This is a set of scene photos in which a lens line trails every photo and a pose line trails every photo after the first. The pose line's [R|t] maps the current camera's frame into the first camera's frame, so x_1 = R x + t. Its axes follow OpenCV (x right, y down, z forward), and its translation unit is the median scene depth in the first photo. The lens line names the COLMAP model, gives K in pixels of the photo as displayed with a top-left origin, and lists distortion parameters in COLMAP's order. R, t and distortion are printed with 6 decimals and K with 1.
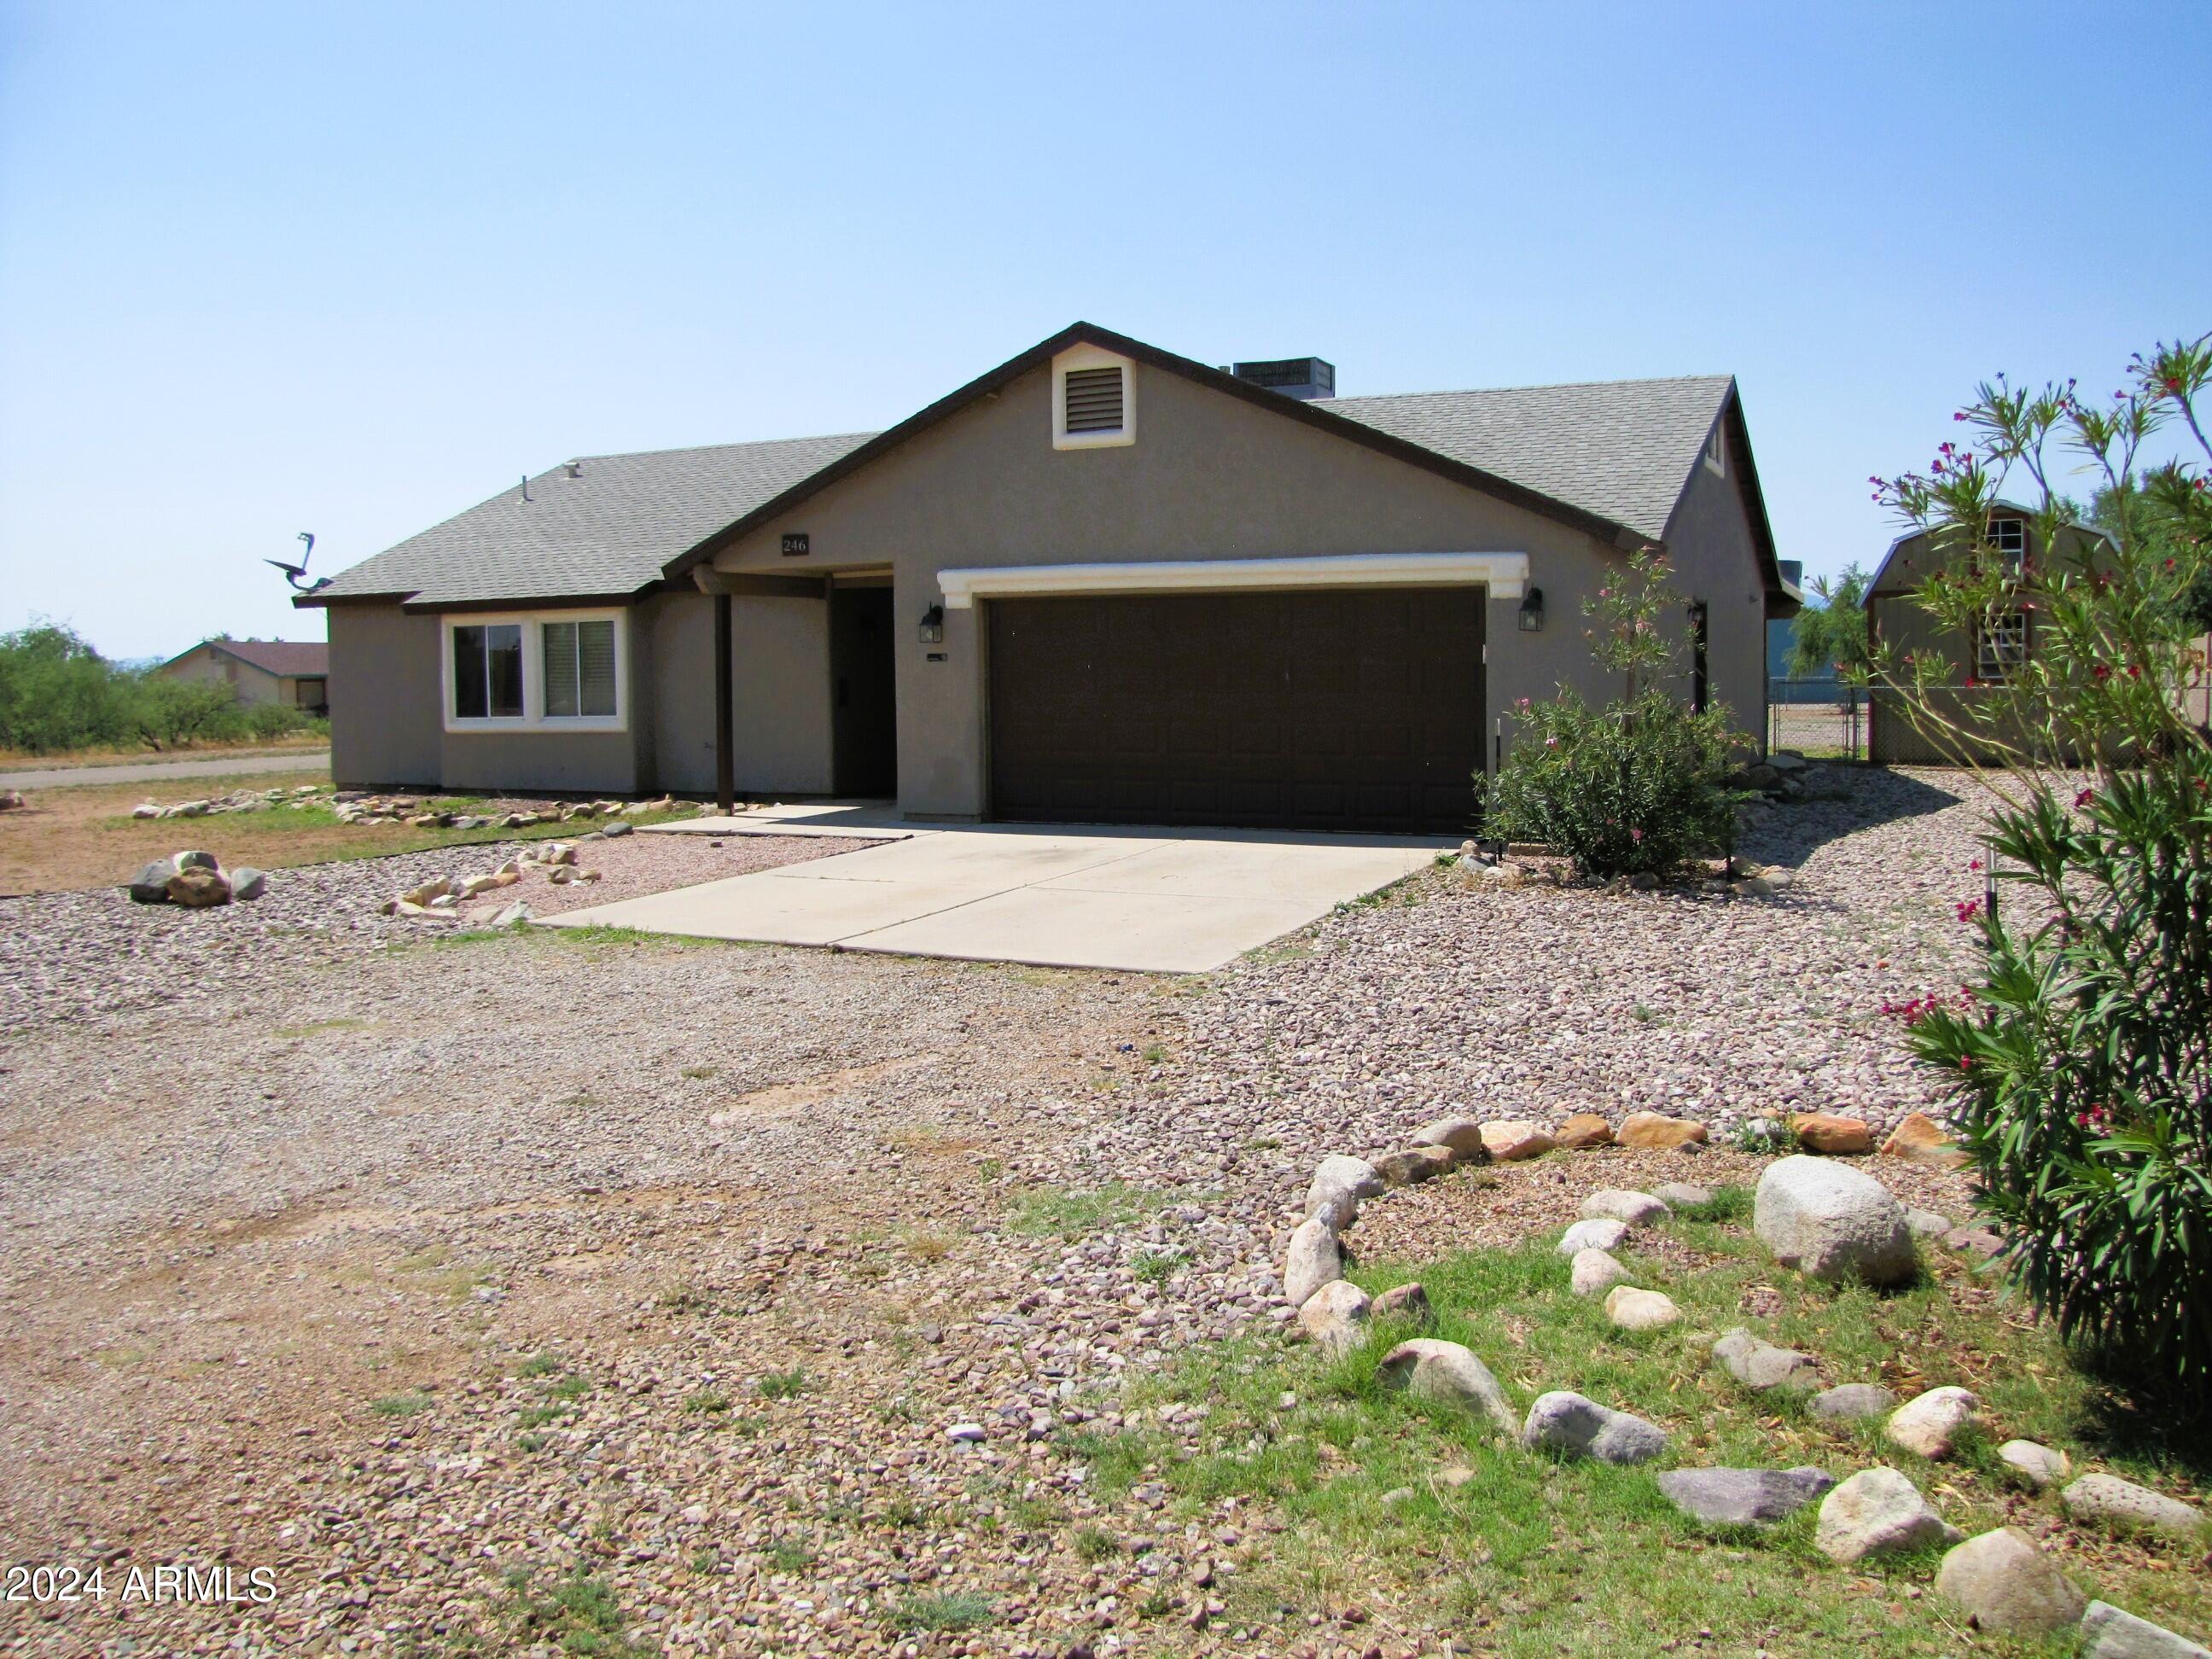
lens RADIAL K [[1632.1, 0, 1106.0], [0, 1632.1, 829.5], [0, 0, 1]] dist [-0.100406, 0.002860]
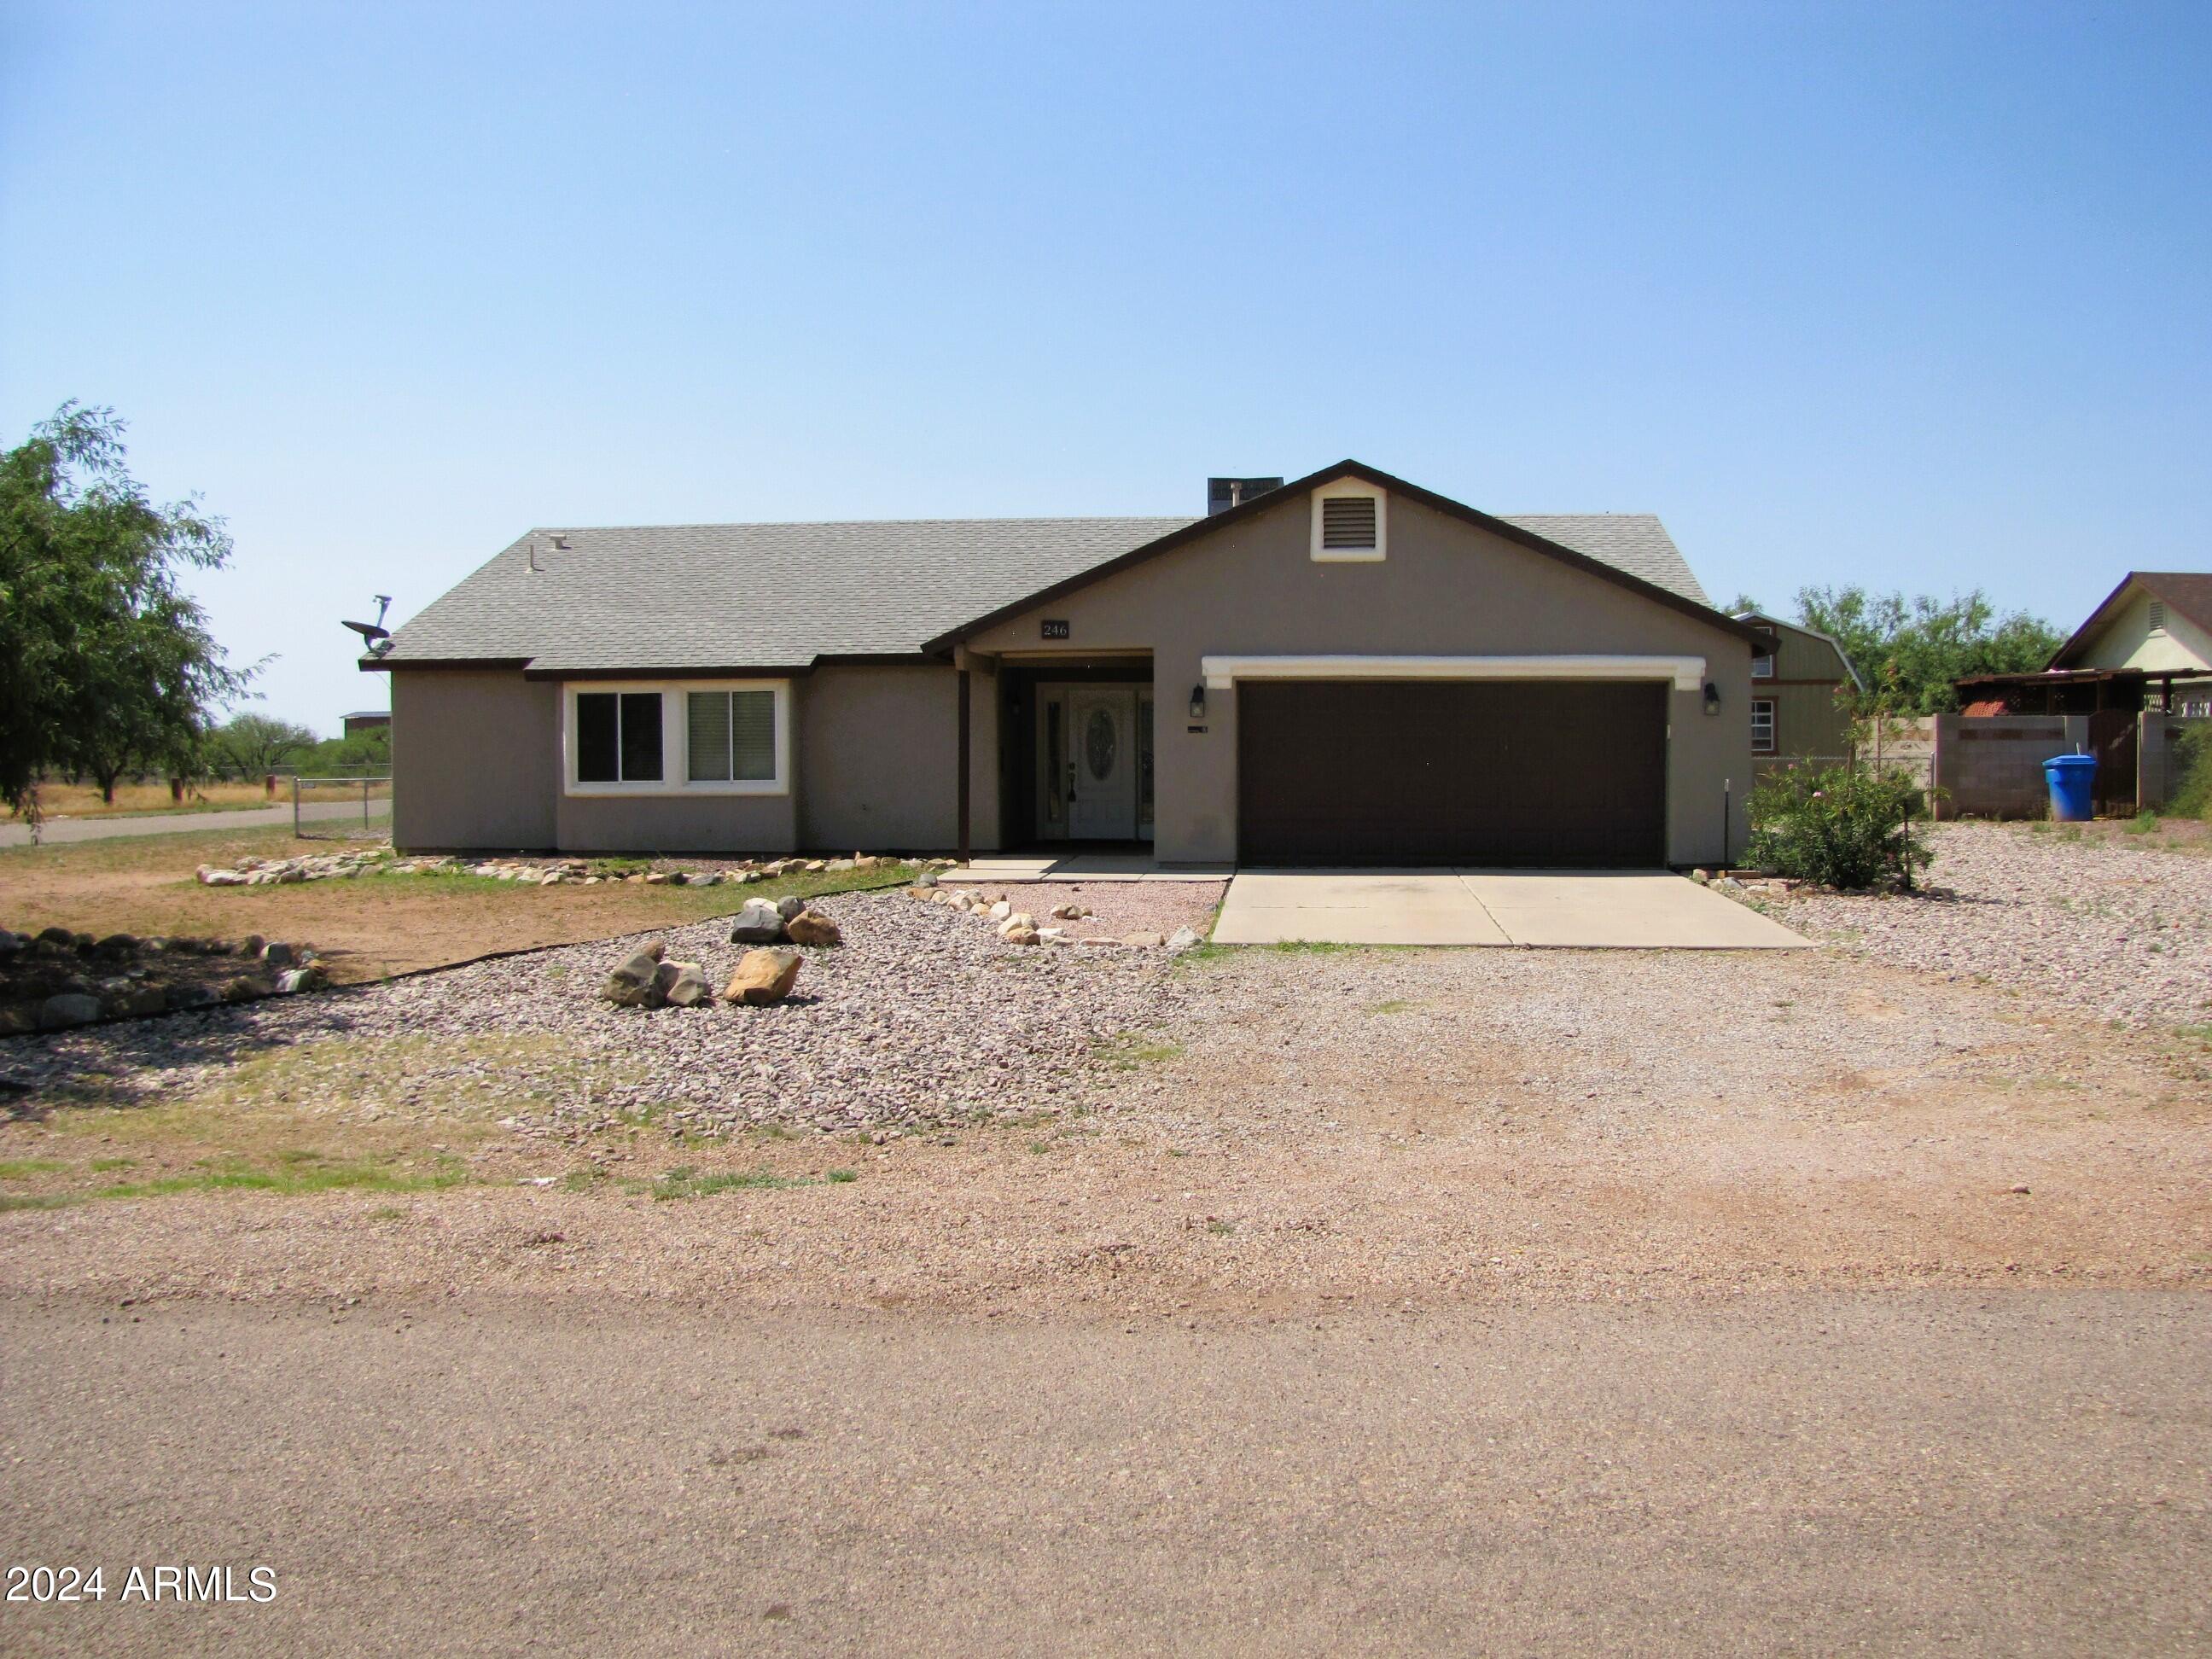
lens RADIAL K [[1632.1, 0, 1106.0], [0, 1632.1, 829.5], [0, 0, 1]] dist [-0.100406, 0.002860]
pose [[0.958257, -0.006225, 0.285841, -0.417418], [0.019984, 0.998776, -0.045242, 0.015495], [-0.285210, 0.049065, 0.957208, -0.090056]]
